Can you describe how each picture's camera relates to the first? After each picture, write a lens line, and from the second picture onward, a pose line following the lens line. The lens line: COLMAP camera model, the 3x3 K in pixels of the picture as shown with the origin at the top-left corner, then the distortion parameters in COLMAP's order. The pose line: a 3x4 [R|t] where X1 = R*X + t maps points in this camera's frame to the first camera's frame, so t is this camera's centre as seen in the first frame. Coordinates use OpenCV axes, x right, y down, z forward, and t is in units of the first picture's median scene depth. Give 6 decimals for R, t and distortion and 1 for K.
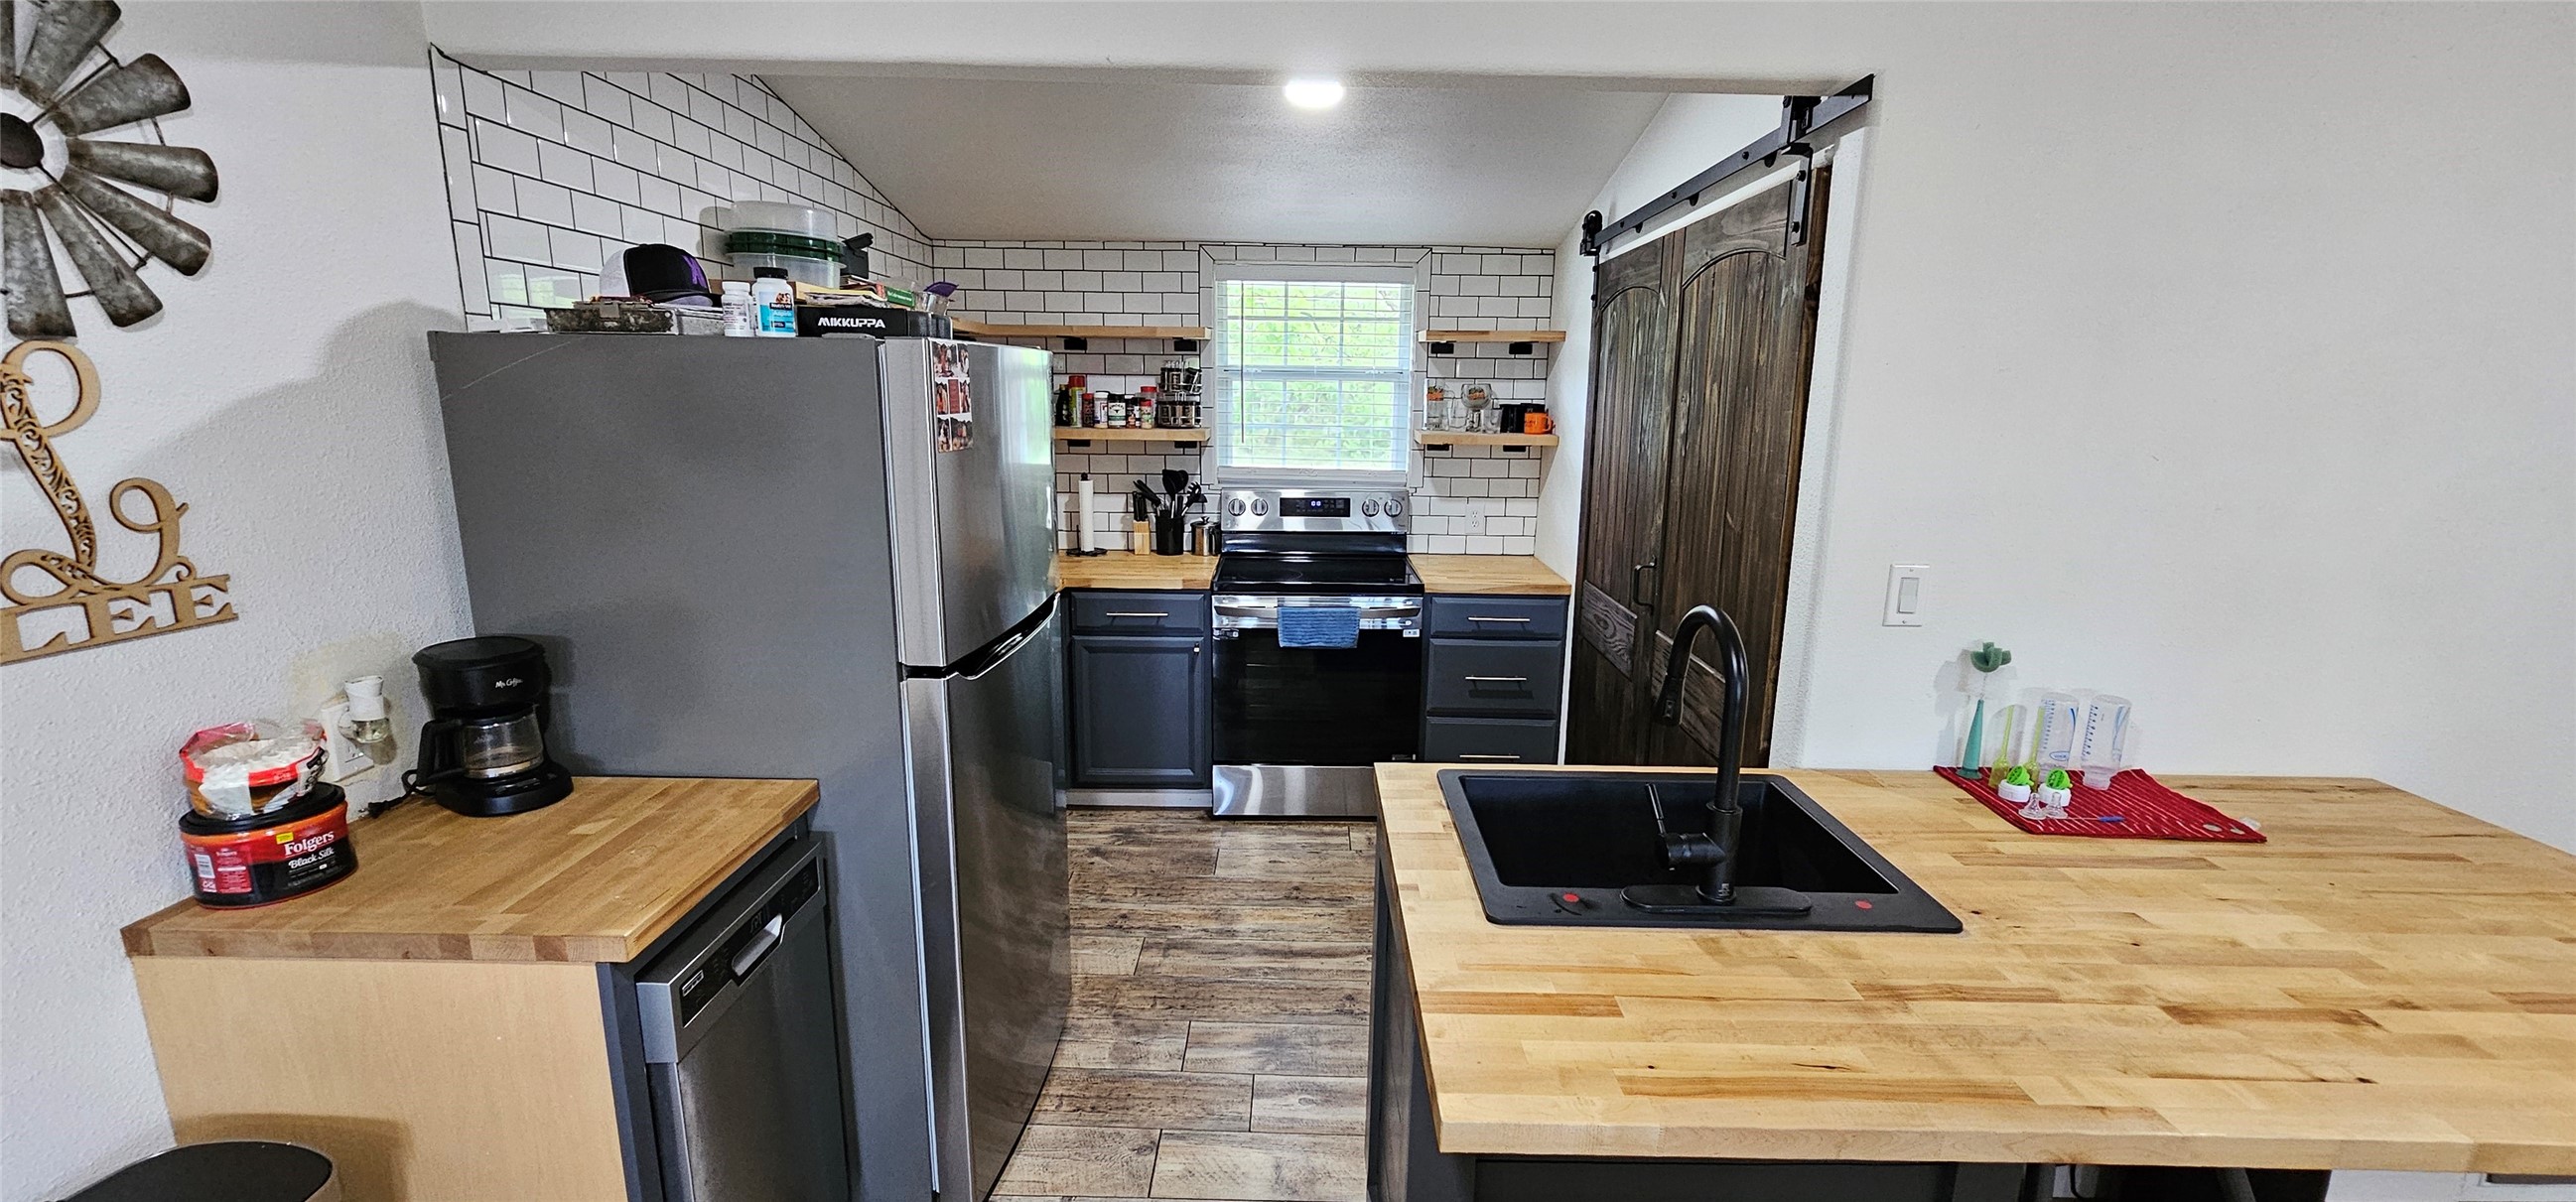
lens RADIAL K [[1053.5, 0, 1291.2], [0, 1053.5, 607.9], [0, 0, 1]] dist [-0.004313, 0.001098]
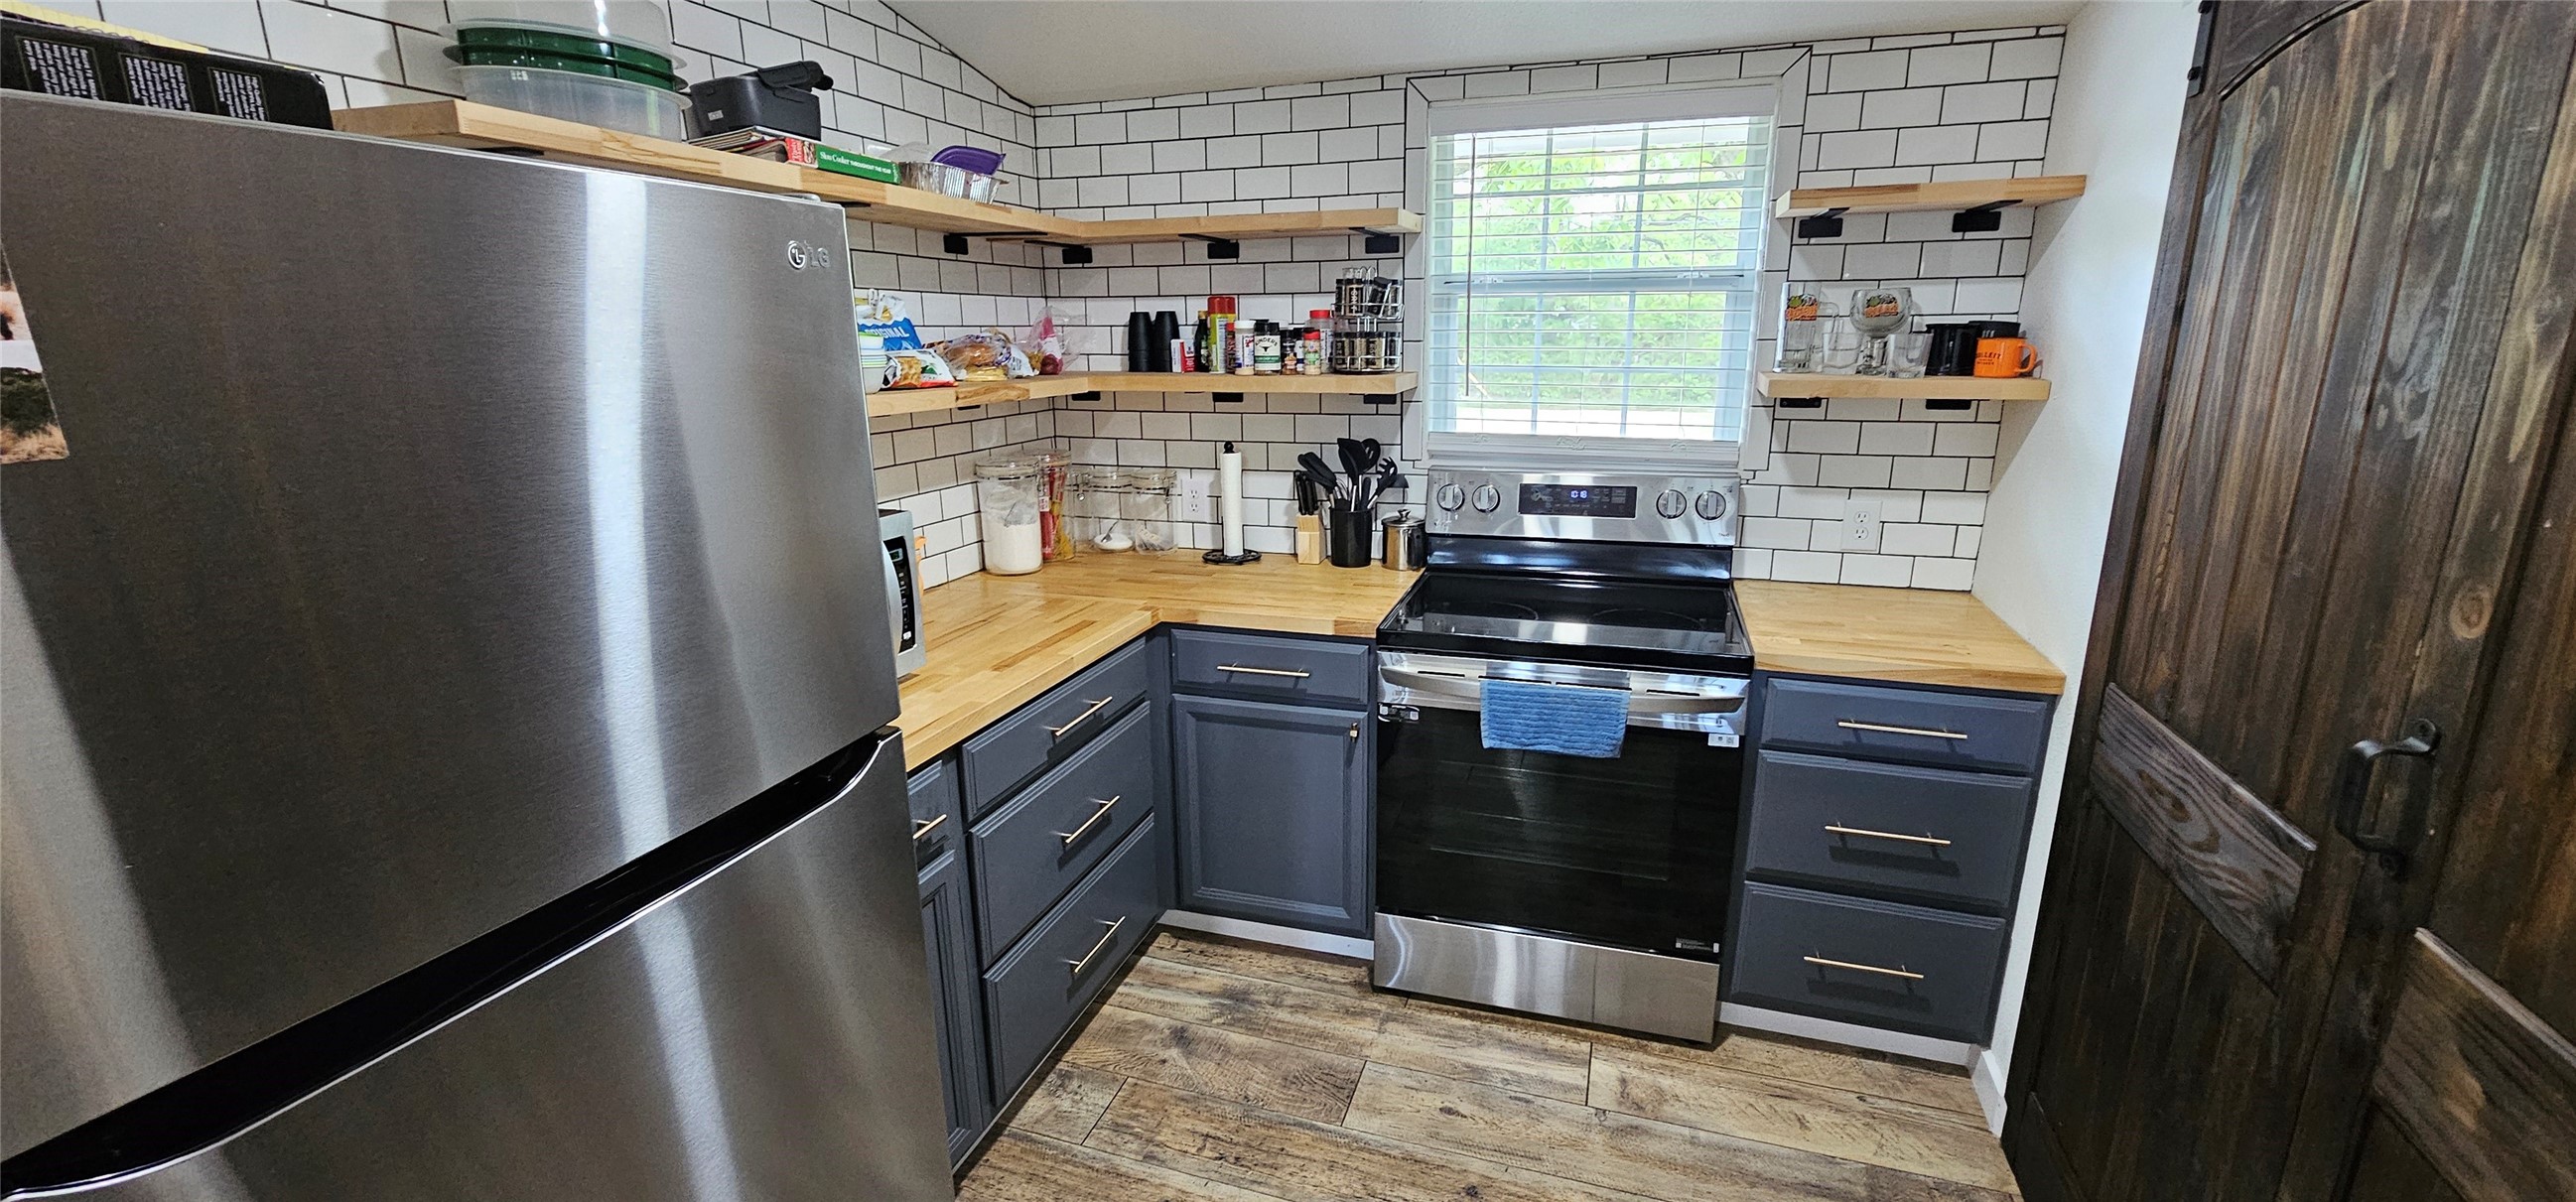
lens RADIAL K [[1053.5, 0, 1298.6], [0, 1053.5, 613.5], [0, 0, 1]] dist [-0.004313, 0.001098]
pose [[0.954165, 0.056747, -0.293851, 0.072931], [-0.040208, 0.997264, 0.062029, -0.084996], [0.296567, -0.047371, 0.953836, 0.497011]]
